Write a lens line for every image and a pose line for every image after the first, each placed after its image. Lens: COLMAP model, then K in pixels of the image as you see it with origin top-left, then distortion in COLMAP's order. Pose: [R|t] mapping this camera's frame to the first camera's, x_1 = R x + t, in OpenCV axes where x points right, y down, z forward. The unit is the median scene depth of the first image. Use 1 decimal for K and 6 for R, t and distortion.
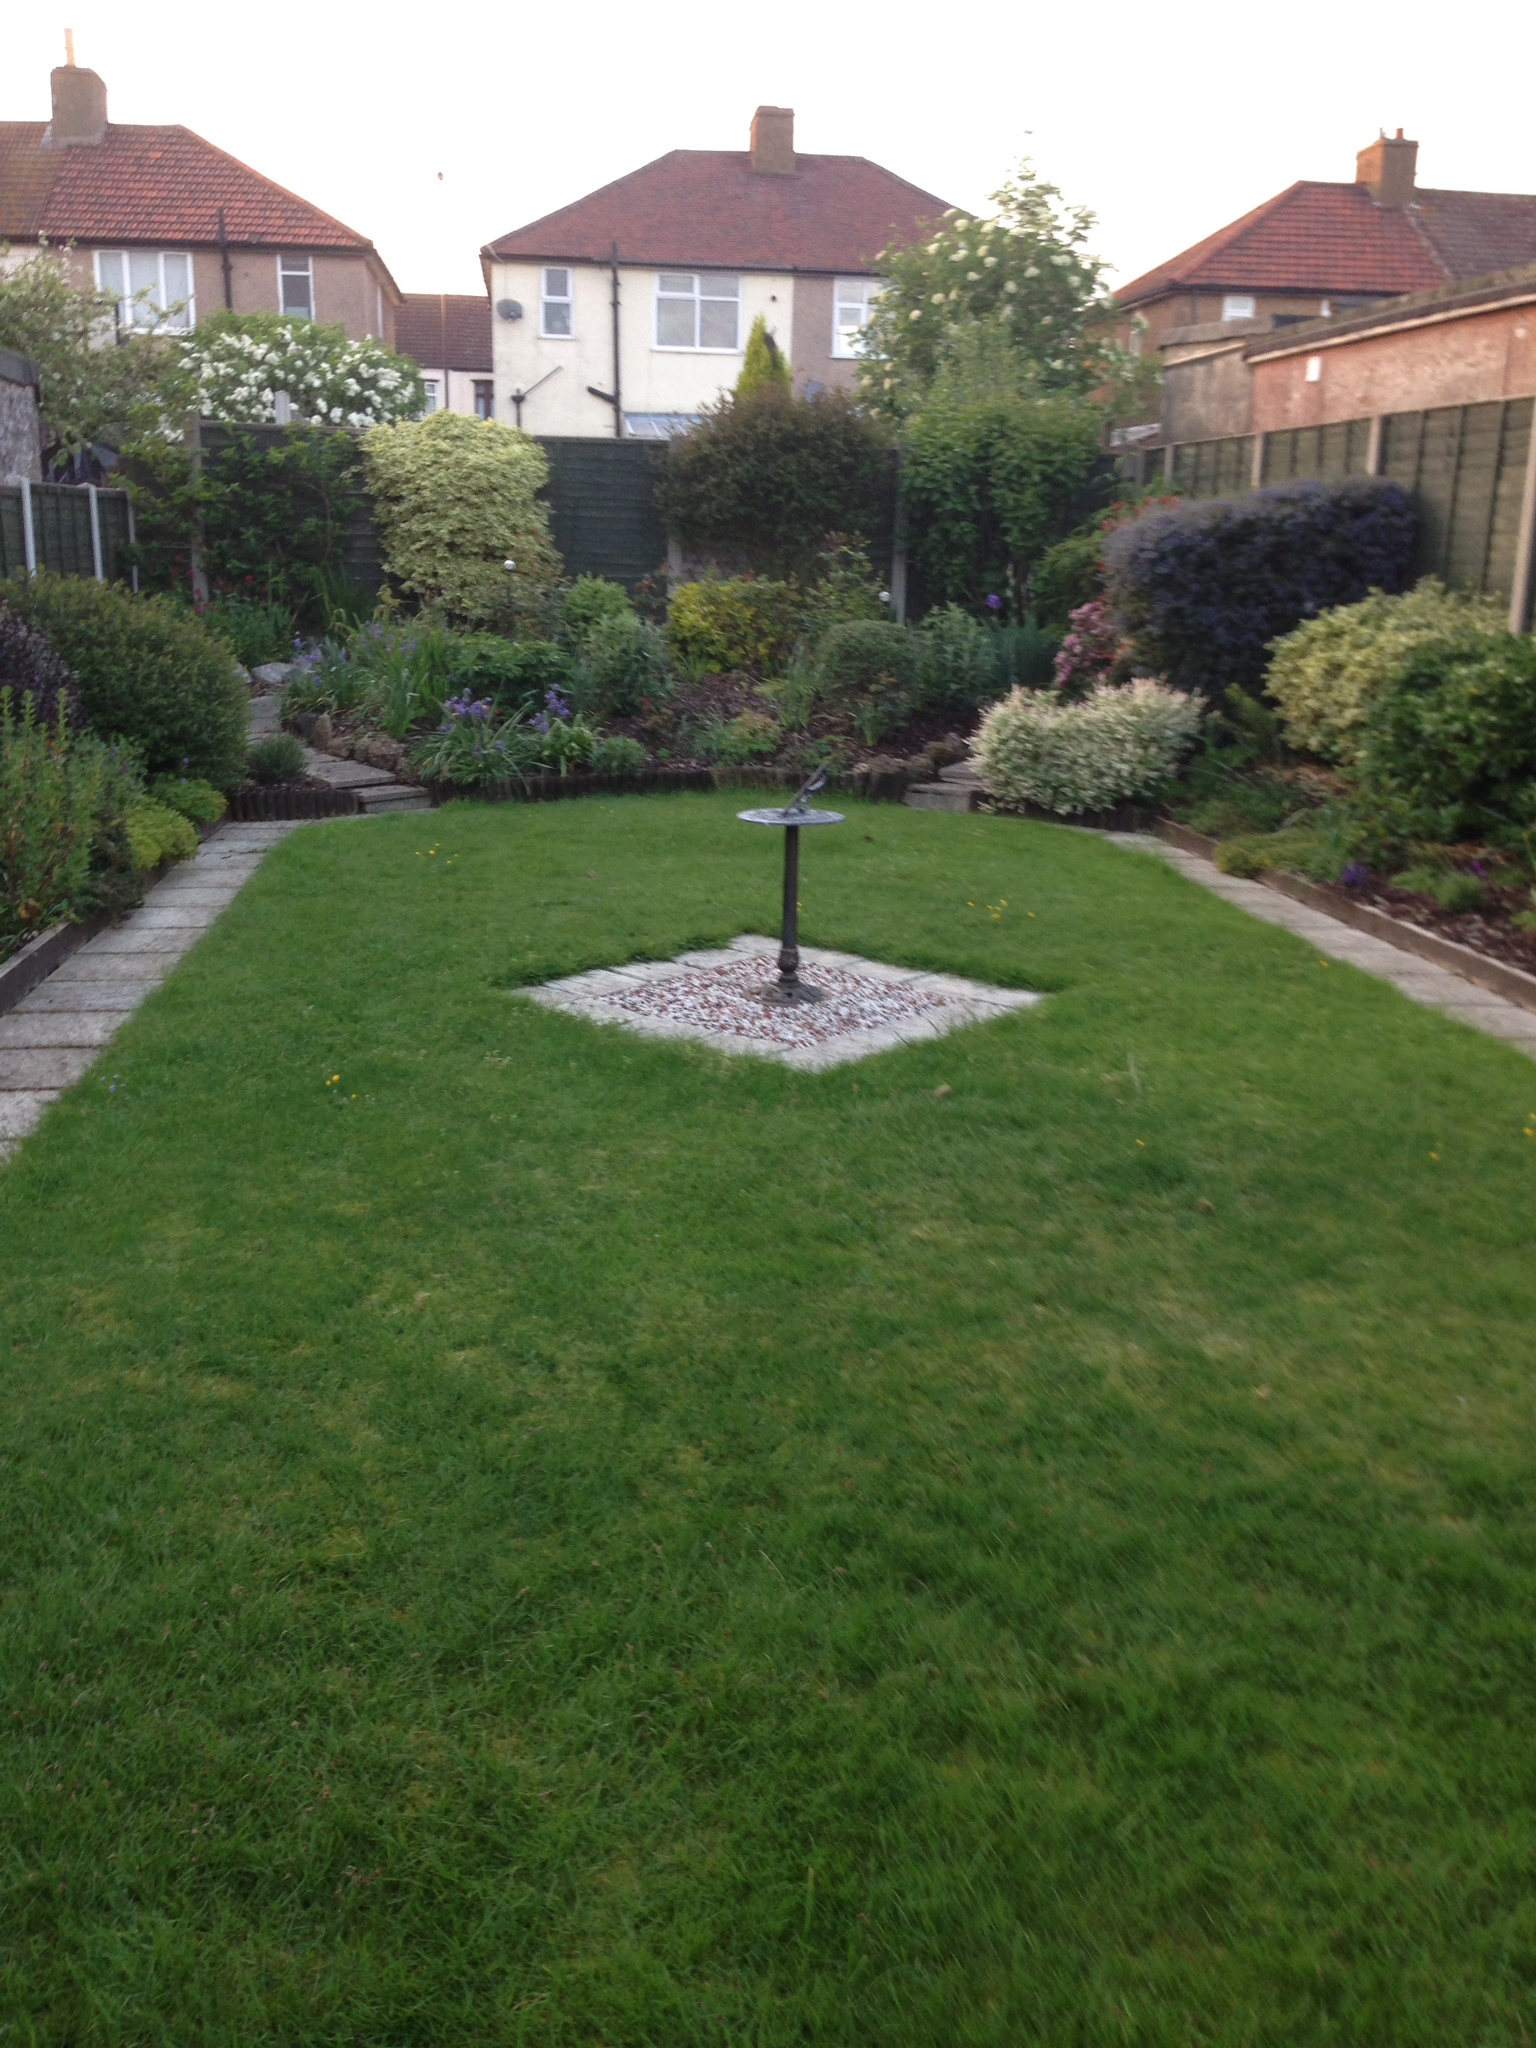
lens RADIAL K [[1904.6, 0, 768.0], [0, 1904.6, 1024.0], [0, 0, 1]] dist [0.175855, -0.313884]
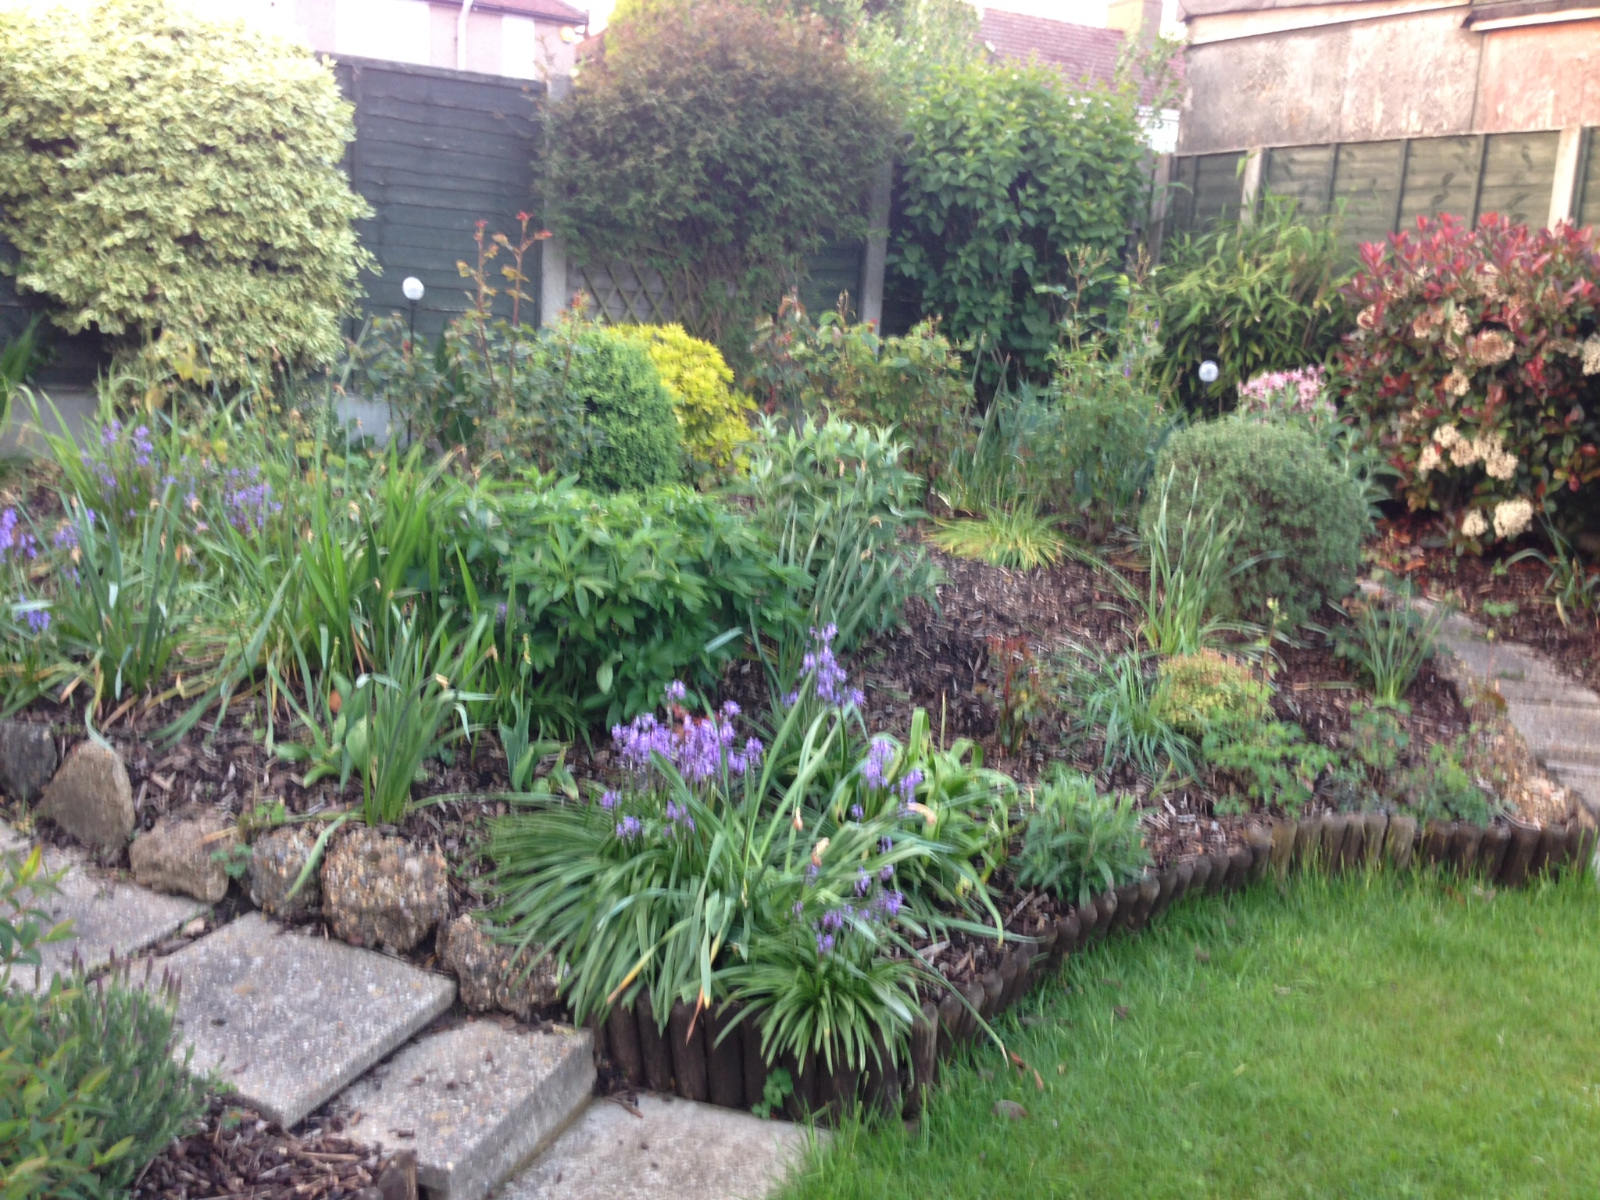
lens RADIAL K [[1488.0, 0, 800.0], [0, 1488.0, 600.0], [0, 0, 1]] dist [0.175855, -0.313884]
pose [[0.917210, -0.050105, 0.395241, -0.179599], [0.061607, 0.997965, -0.016455, -0.140045], [-0.393612, 0.039442, 0.918430, 0.582657]]
